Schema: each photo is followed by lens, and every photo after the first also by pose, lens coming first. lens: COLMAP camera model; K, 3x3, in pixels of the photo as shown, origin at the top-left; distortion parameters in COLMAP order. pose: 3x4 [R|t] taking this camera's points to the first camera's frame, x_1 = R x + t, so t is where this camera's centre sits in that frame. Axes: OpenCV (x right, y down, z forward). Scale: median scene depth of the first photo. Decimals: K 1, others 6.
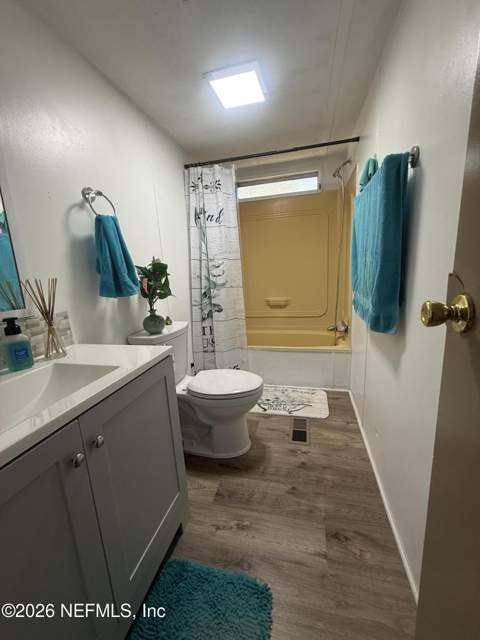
lens RADIAL K [[256.0, 0, 240.7], [0, 256.0, 318.5], [0, 0, 1]] dist [0.001574, -0.000435]
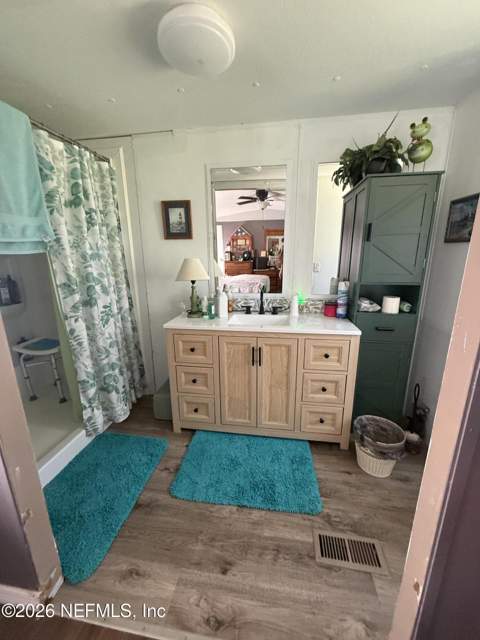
lens RADIAL K [[256.0, 0, 241.8], [0, 256.0, 320.2], [0, 0, 1]] dist [0.001574, -0.000435]
pose [[-0.994119, 0.088429, -0.062509, 0.135311], [0.052772, 0.899647, 0.433418, -0.388403], [0.094562, 0.427570, -0.899023, 1.406948]]
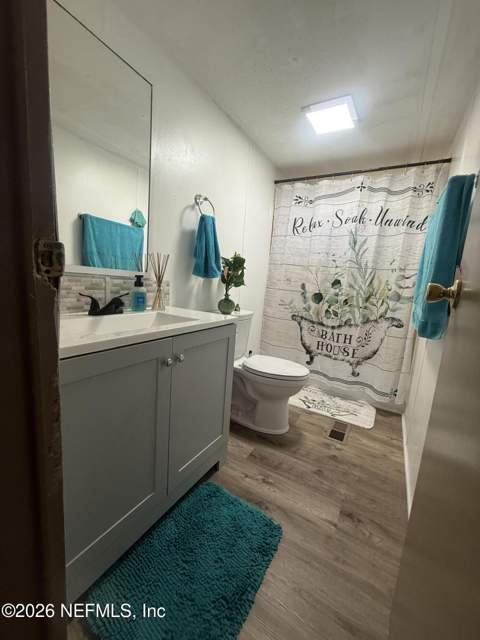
lens RADIAL K [[256.0, 0, 241.2], [0, 256.0, 317.8], [0, 0, 1]] dist [0.001574, -0.000435]
pose [[0.951606, 0.166903, -0.258048, 0.062433], [-0.179839, 0.983320, -0.027192, 0.115313], [0.249205, 0.072283, 0.965749, -0.184038]]
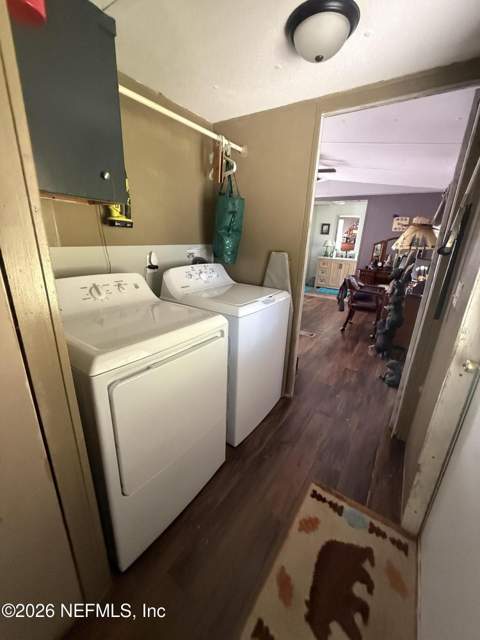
lens RADIAL K [[256.0, 0, 240.9], [0, 256.0, 318.9], [0, 0, 1]] dist [0.001574, -0.000435]
pose [[-0.931570, -0.088676, 0.352581, -0.040048], [0.090641, 0.882526, 0.461445, -1.269906], [-0.352081, 0.461826, -0.814098, 5.653115]]
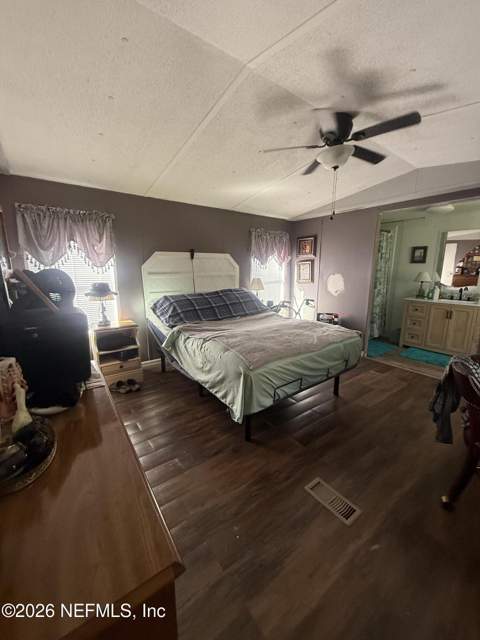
lens RADIAL K [[256.0, 0, 239.9], [0, 256.0, 317.5], [0, 0, 1]] dist [0.001574, -0.000435]
pose [[-0.758774, -0.067101, 0.647888, -0.085999], [0.167730, 0.941006, 0.293896, -0.902356], [-0.629387, 0.331671, -0.702756, 3.913504]]
